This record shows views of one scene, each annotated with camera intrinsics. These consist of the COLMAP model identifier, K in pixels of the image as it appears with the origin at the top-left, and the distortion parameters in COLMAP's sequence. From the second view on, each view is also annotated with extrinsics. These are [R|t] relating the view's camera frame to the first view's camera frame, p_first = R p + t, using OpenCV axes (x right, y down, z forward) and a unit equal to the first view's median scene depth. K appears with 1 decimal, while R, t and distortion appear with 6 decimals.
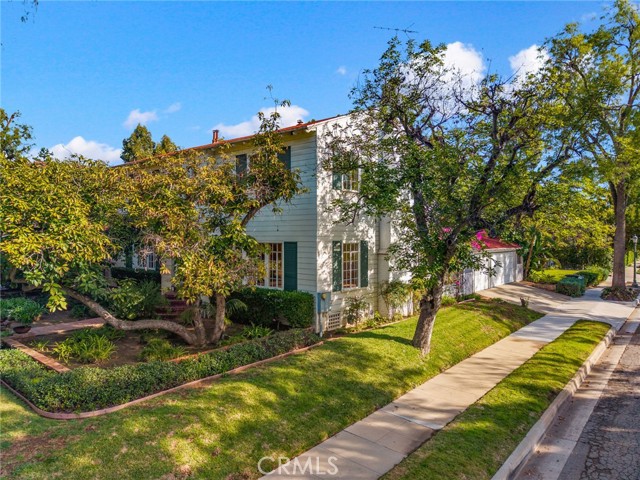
lens RADIAL K [[439.7, 0, 324.4], [0, 439.7, 237.3], [0, 0, 1]] dist [0.027415, 0.001245]
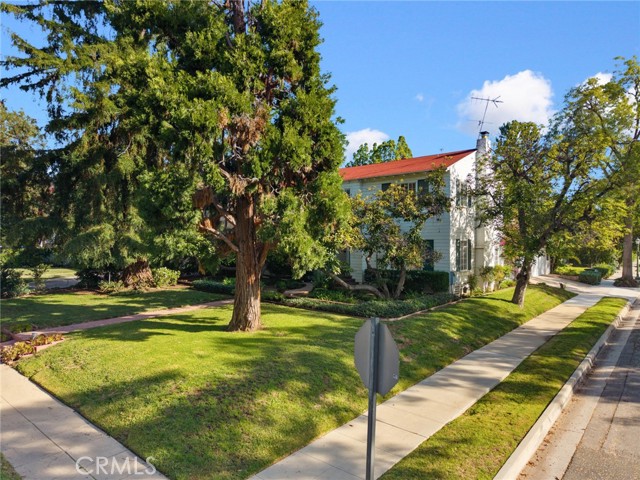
lens RADIAL K [[439.7, 0, 315.4], [0, 439.7, 241.8], [0, 0, 1]] dist [0.027415, 0.001245]
pose [[0.999979, 0.004530, 0.004623, -0.441225], [-0.004526, 0.999989, -0.000974, 0.019630], [-0.004628, 0.000953, 0.999989, -0.516390]]
